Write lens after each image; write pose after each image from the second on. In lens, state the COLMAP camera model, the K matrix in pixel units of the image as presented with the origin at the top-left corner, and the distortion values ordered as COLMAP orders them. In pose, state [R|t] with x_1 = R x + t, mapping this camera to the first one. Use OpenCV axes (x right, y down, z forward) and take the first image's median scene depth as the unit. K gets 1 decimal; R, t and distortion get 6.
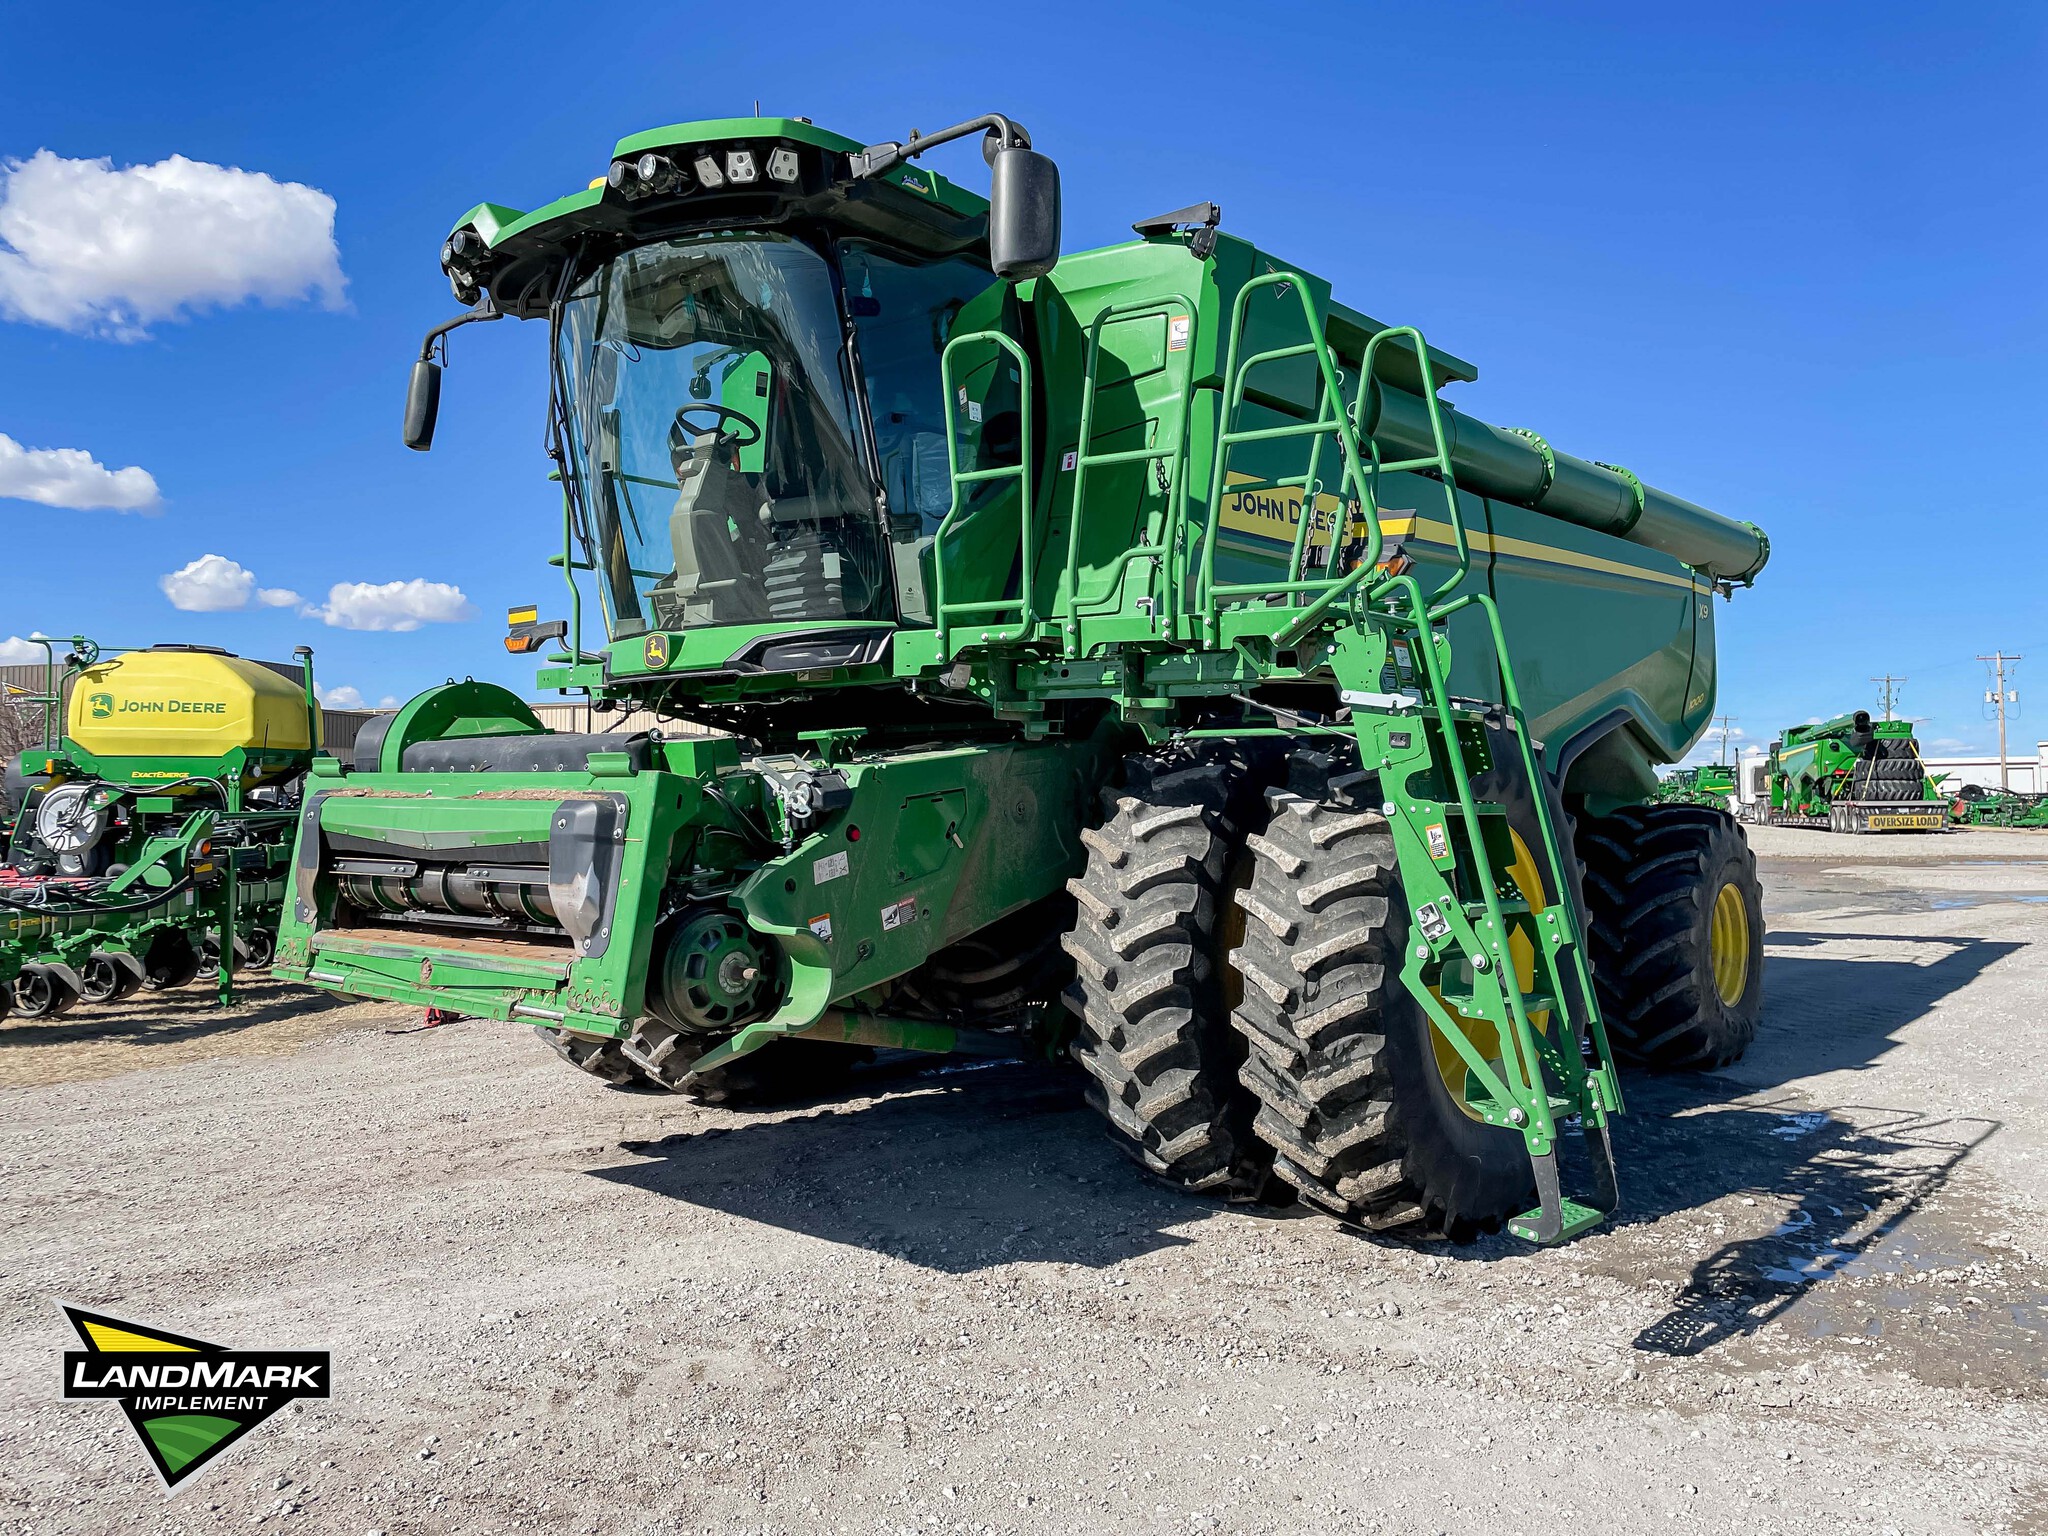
lens RADIAL K [[1541.2, 0, 1033.0], [0, 1541.2, 770.8], [0, 0, 1]] dist [0.068580, -0.075859]
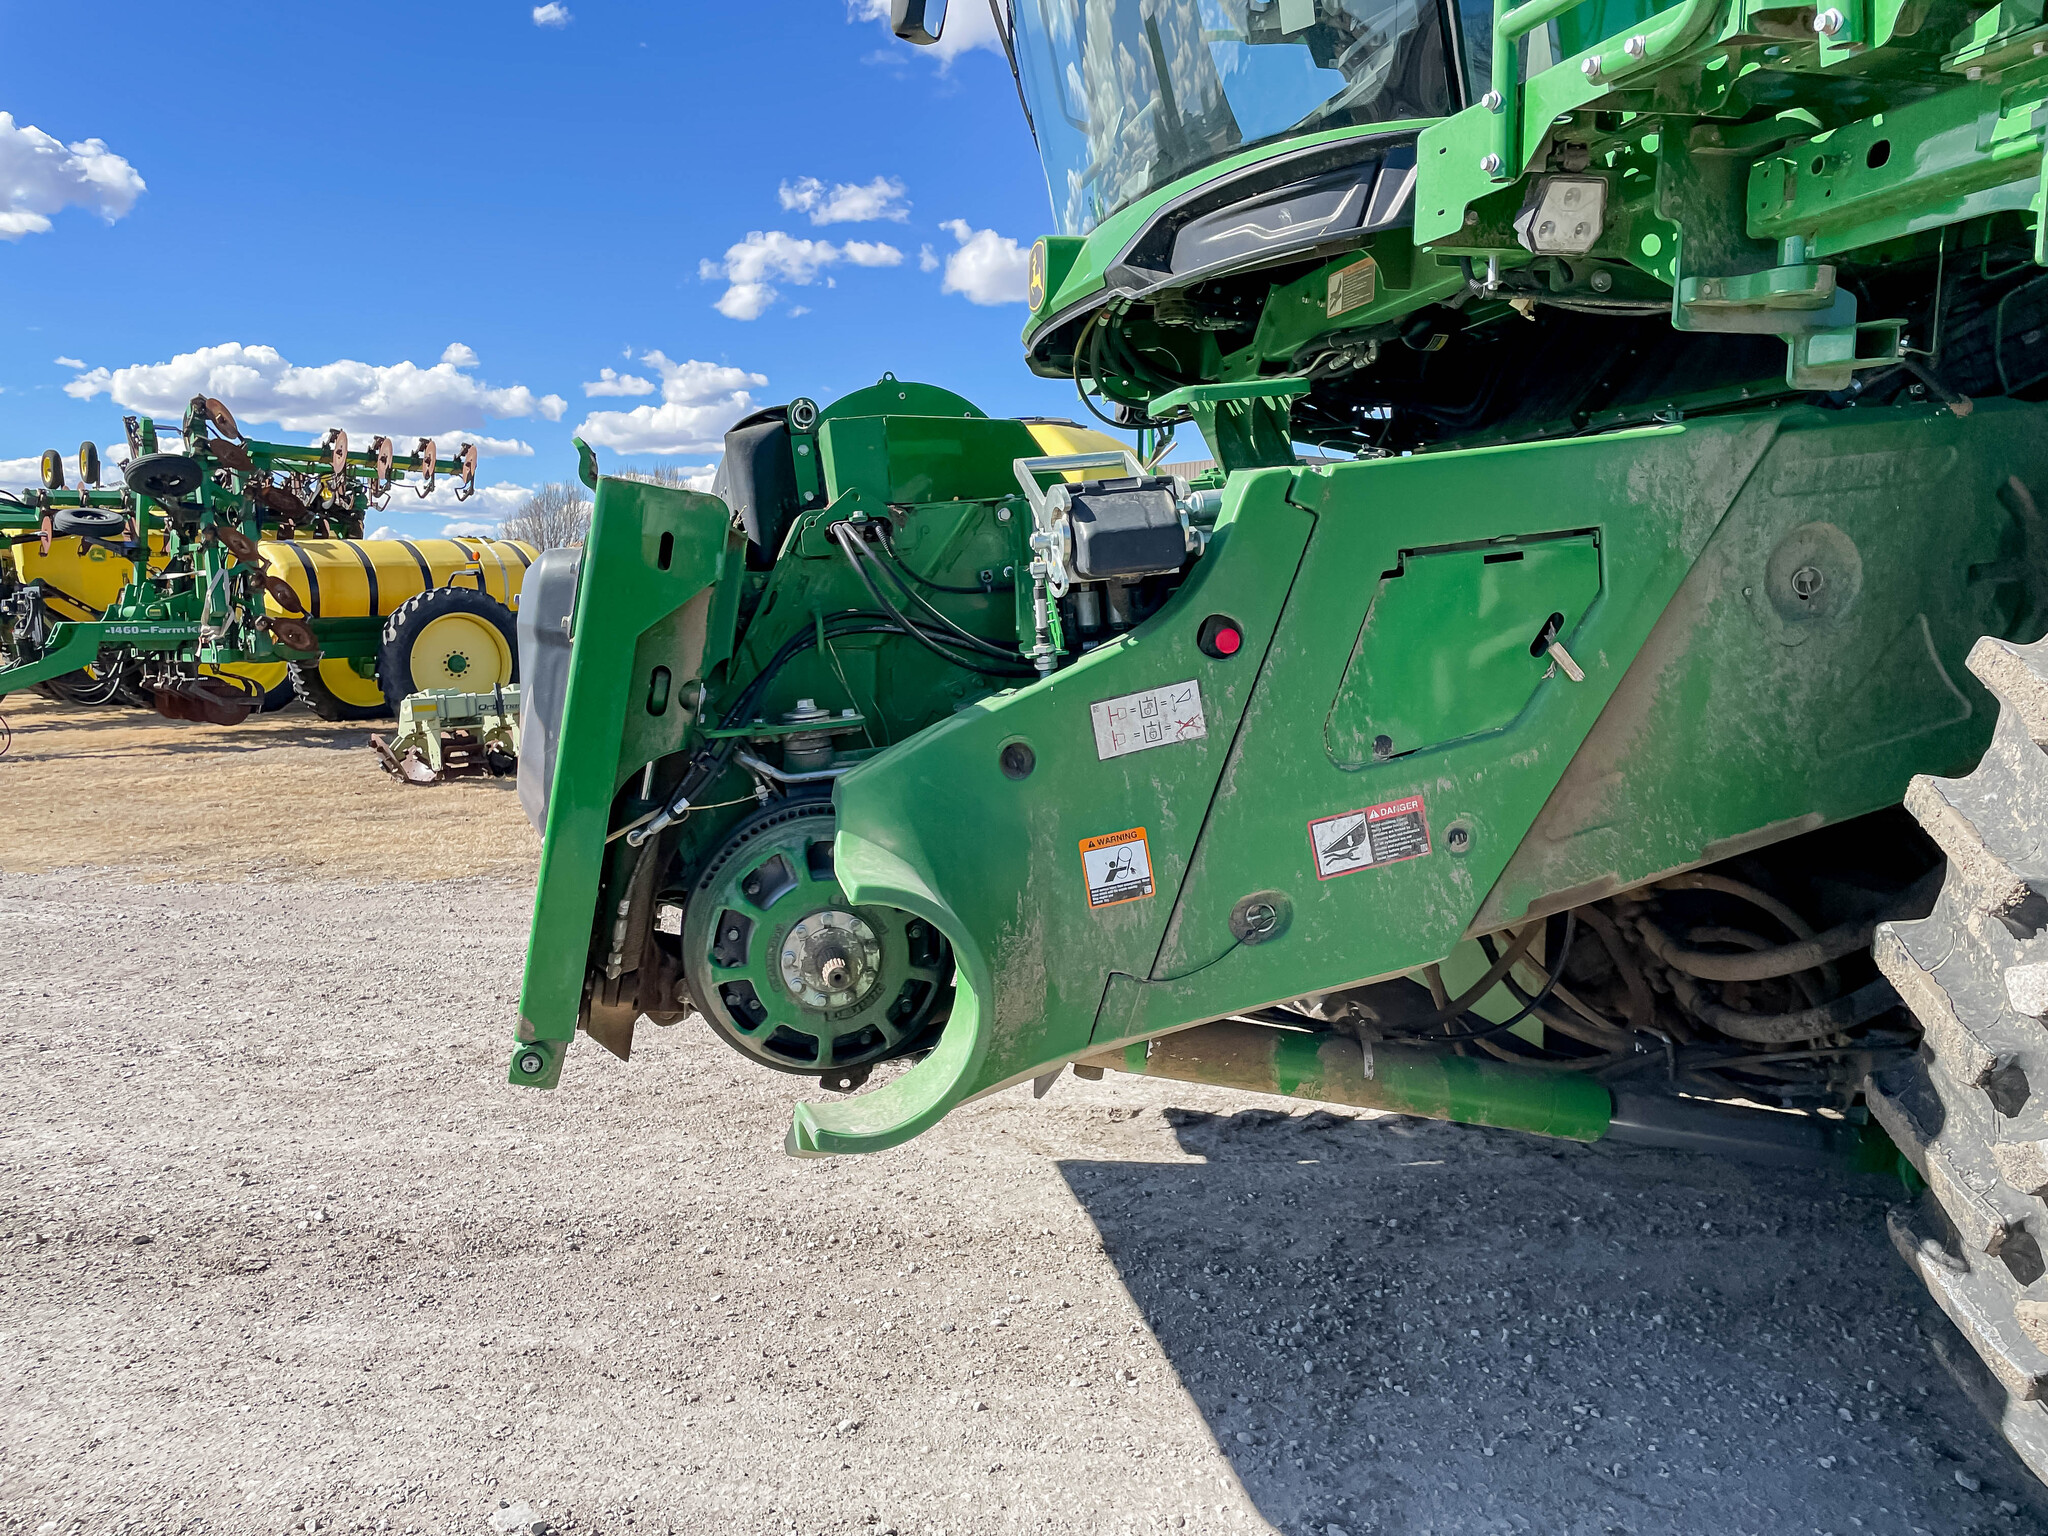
lens RADIAL K [[1541.2, 0, 1009.3], [0, 1541.2, 748.3], [0, 0, 1]] dist [0.068580, -0.075859]
pose [[0.775612, 0.067861, -0.627551, 0.090285], [0.006333, 0.993317, 0.115241, 0.020769], [0.631178, -0.093356, 0.769999, 0.601796]]
